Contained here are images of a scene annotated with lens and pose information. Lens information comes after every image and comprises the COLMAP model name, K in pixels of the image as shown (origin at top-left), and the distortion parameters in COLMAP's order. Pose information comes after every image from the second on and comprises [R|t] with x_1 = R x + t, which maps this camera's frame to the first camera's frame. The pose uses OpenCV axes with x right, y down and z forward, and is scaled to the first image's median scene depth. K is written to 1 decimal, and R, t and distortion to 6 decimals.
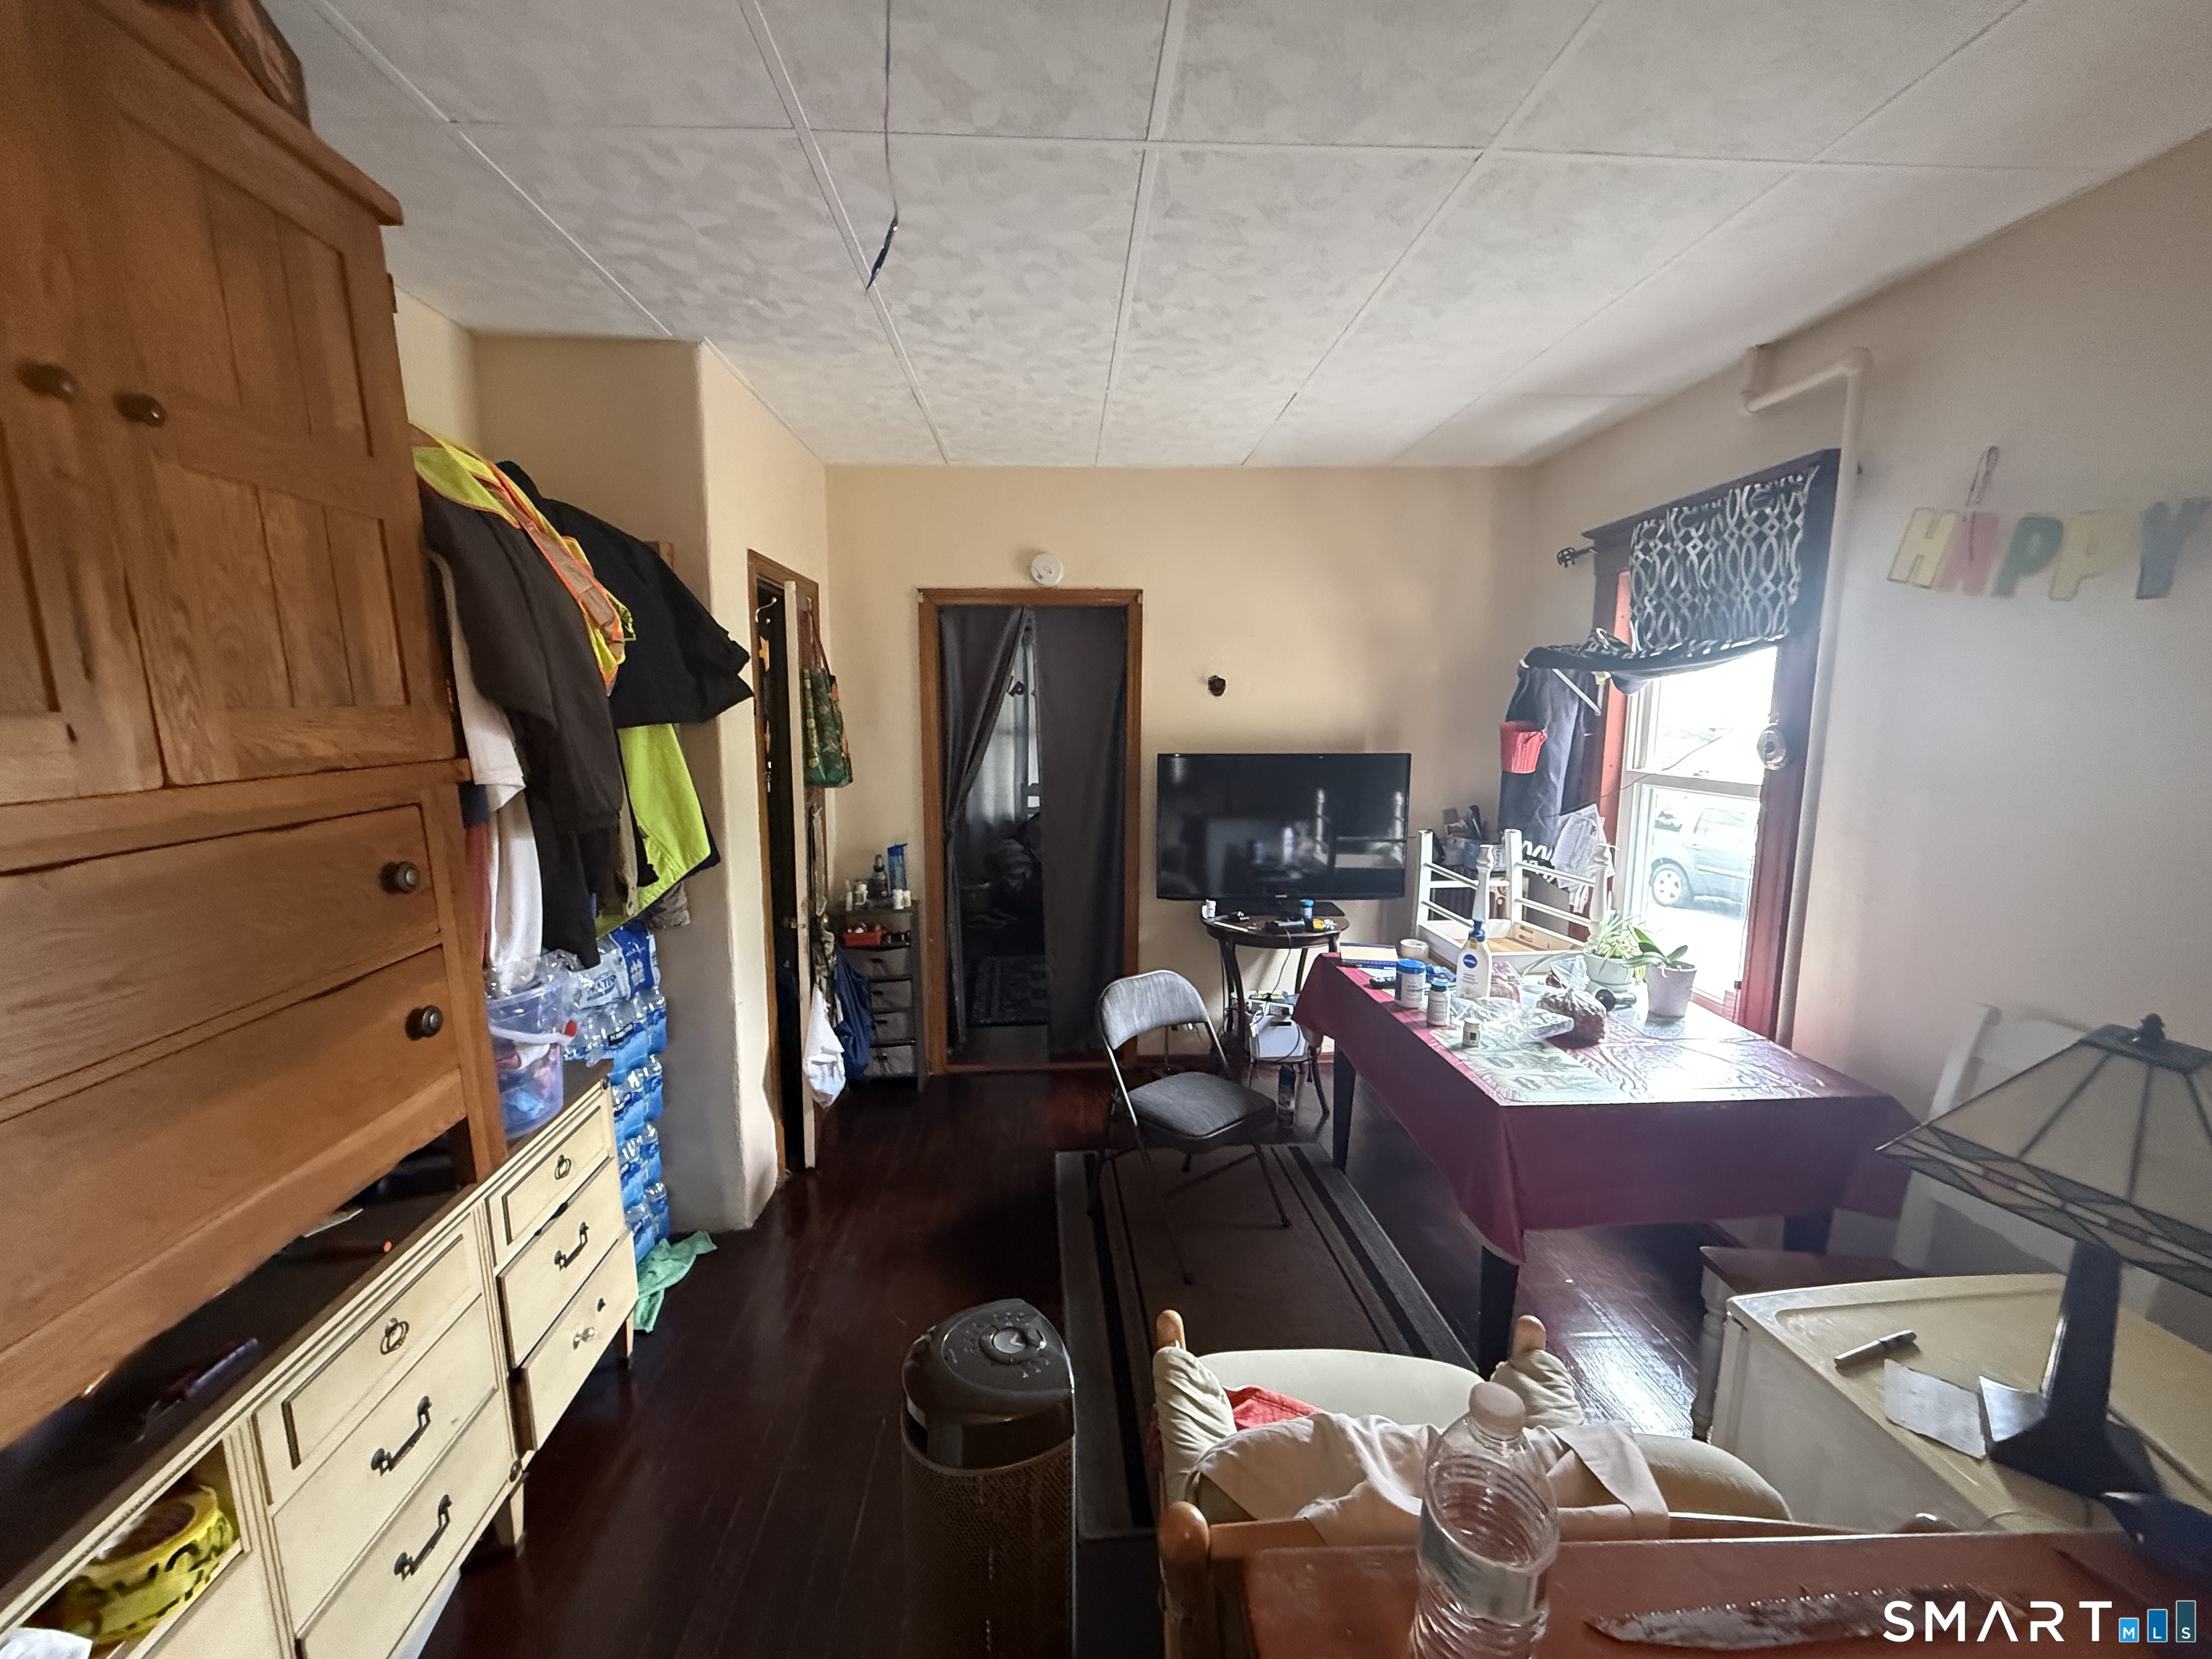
lens RADIAL K [[878.0, 0, 1100.3], [0, 878.0, 840.4], [0, 0, 1]] dist [-0.001521, -0.000055]
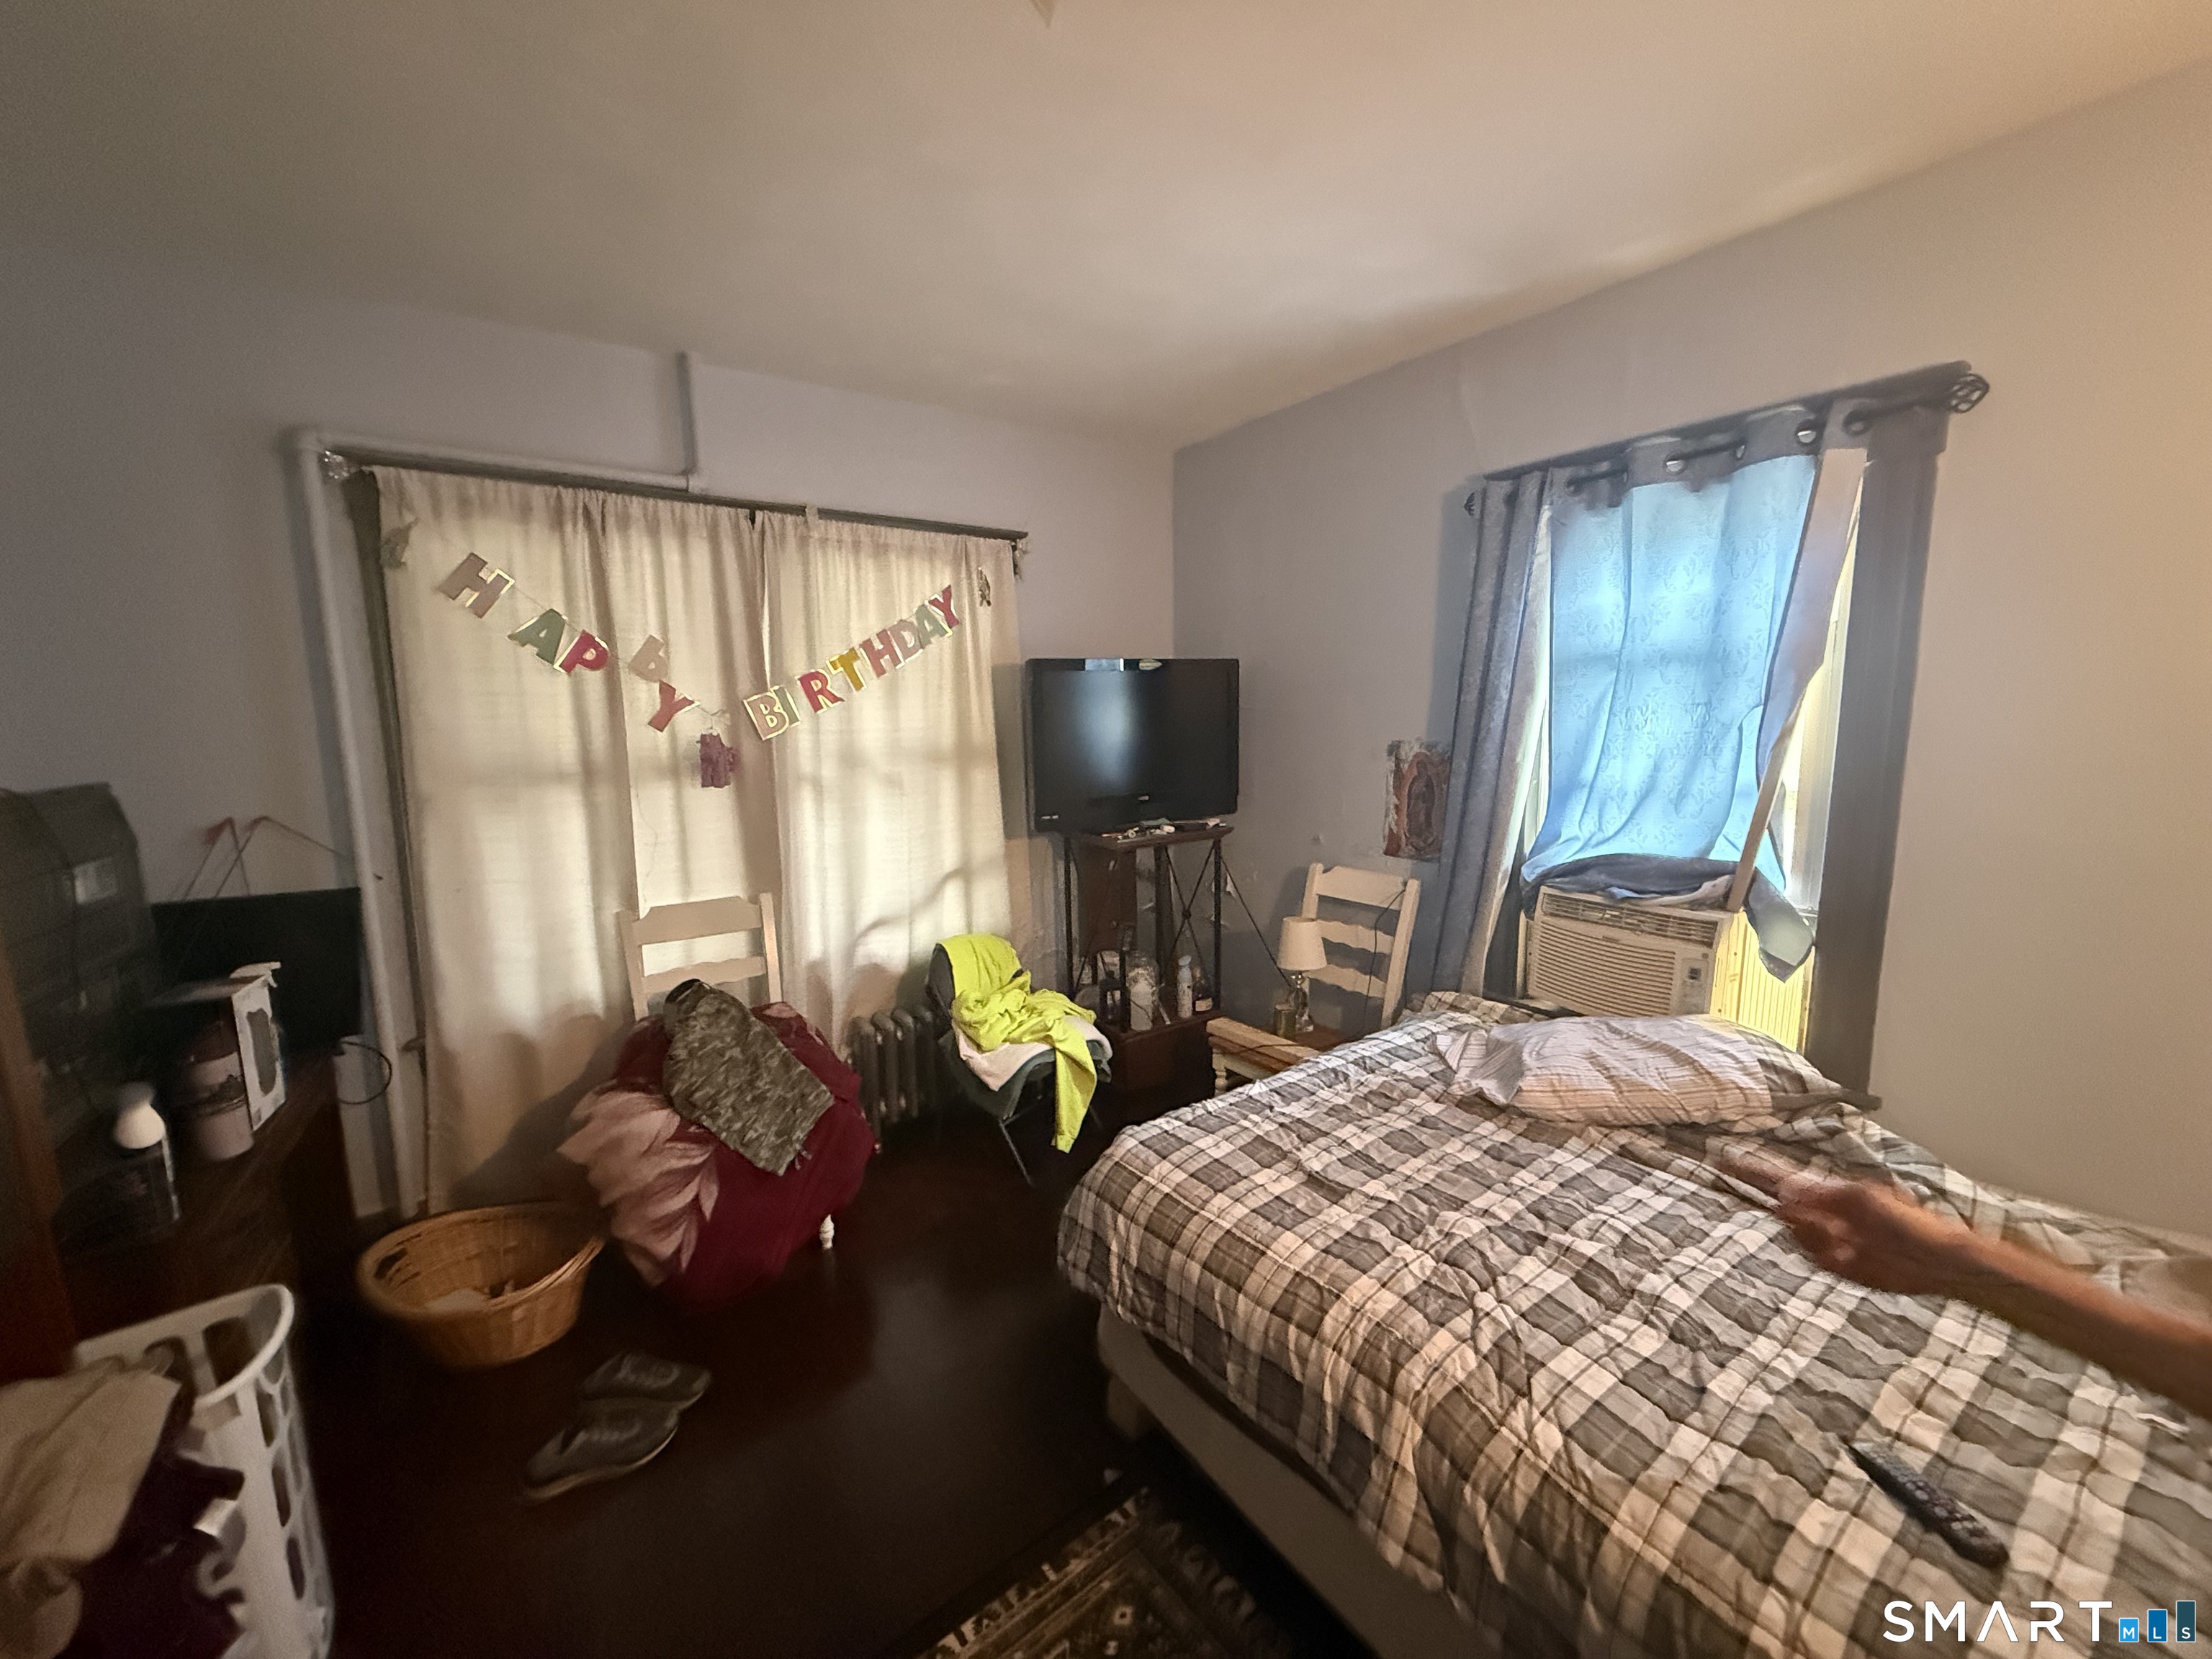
lens RADIAL K [[878.0, 0, 1105.0], [0, 878.0, 830.3], [0, 0, 1]] dist [-0.001521, -0.000055]
pose [[0.838350, -0.085747, 0.538346, -0.121319], [0.093560, 0.995530, 0.012868, -0.091377], [-0.537043, 0.039580, 0.842626, 0.622087]]
